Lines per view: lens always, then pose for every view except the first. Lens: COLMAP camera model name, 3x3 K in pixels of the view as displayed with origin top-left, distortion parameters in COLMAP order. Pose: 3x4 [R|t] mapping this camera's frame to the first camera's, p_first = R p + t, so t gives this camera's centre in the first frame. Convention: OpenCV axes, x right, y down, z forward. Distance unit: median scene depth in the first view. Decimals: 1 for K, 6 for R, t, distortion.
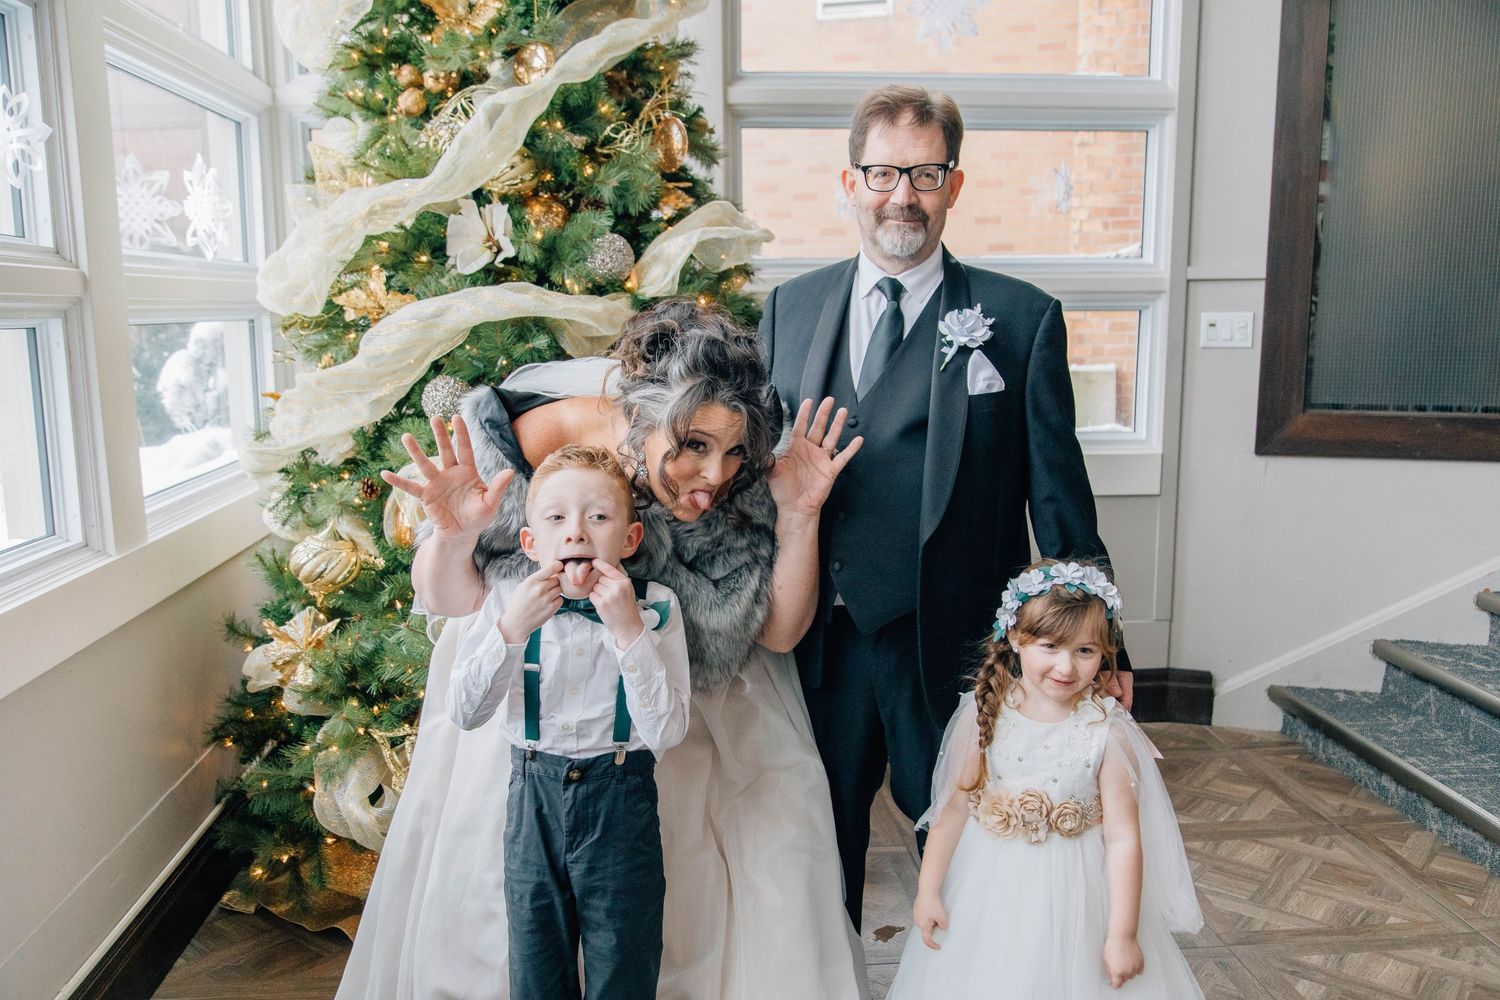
lens RADIAL K [[1225.9, 0, 741.1], [0, 1225.9, 522.2], [0, 0, 1]] dist [-0.025819, 0.003013]
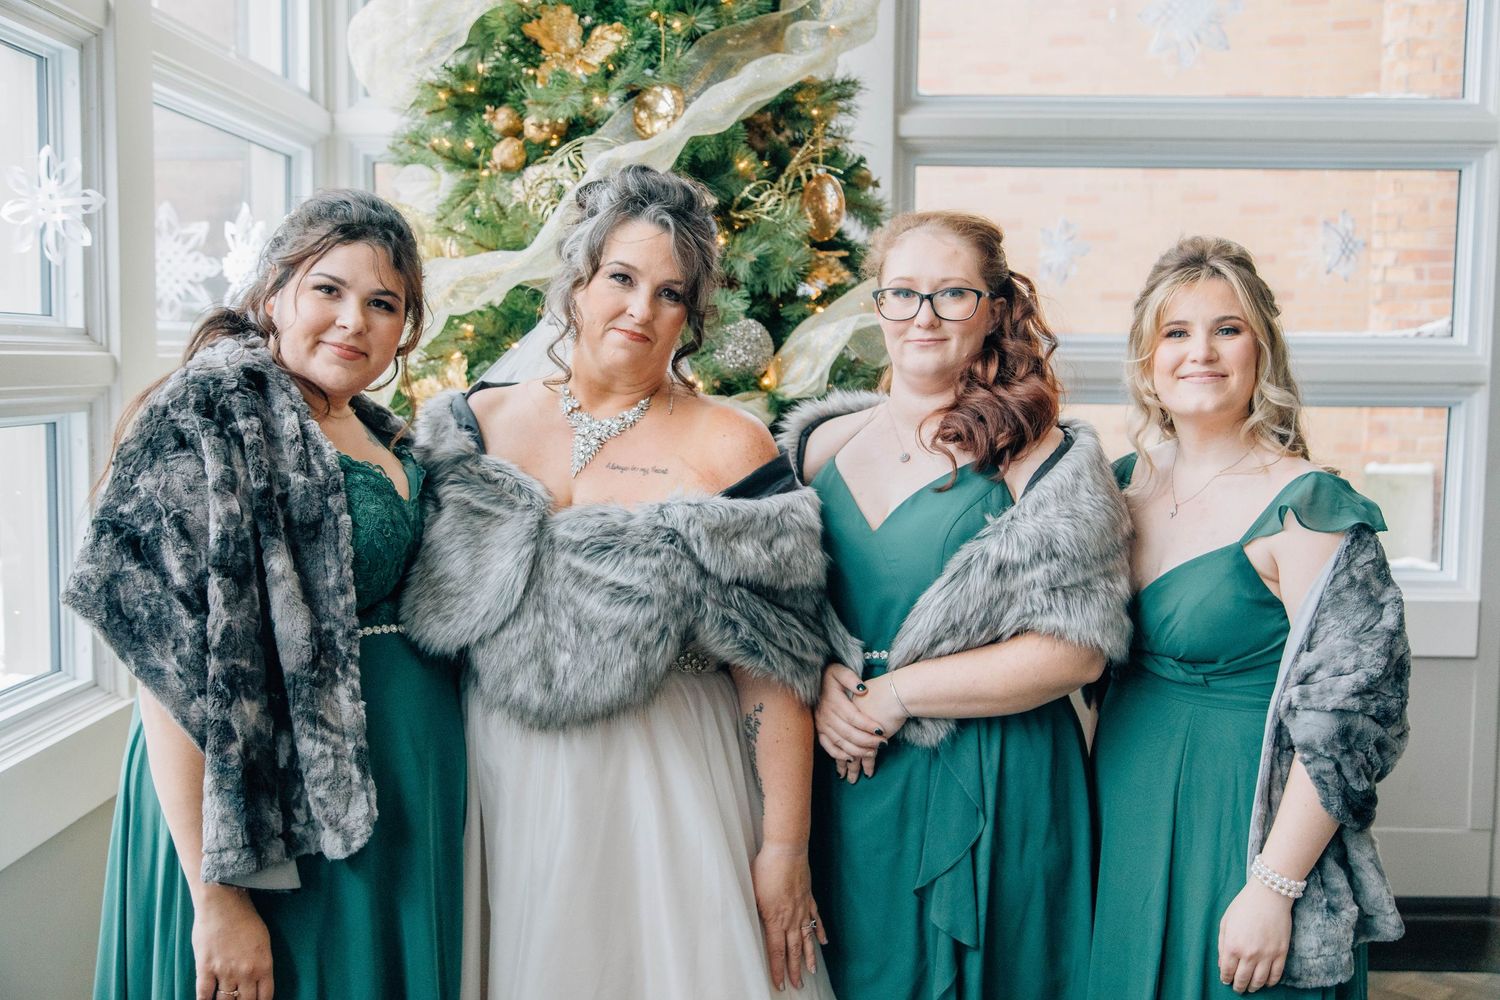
lens RADIAL K [[1711.3, 0, 745.8], [0, 1711.3, 515.1], [0, 0, 1]] dist [0.009020, -0.023173]
pose [[0.994883, 0.027604, -0.097189, 0.006210], [-0.035181, 0.996400, -0.077129, -0.018701], [0.094710, 0.080153, 0.992273, -0.099031]]
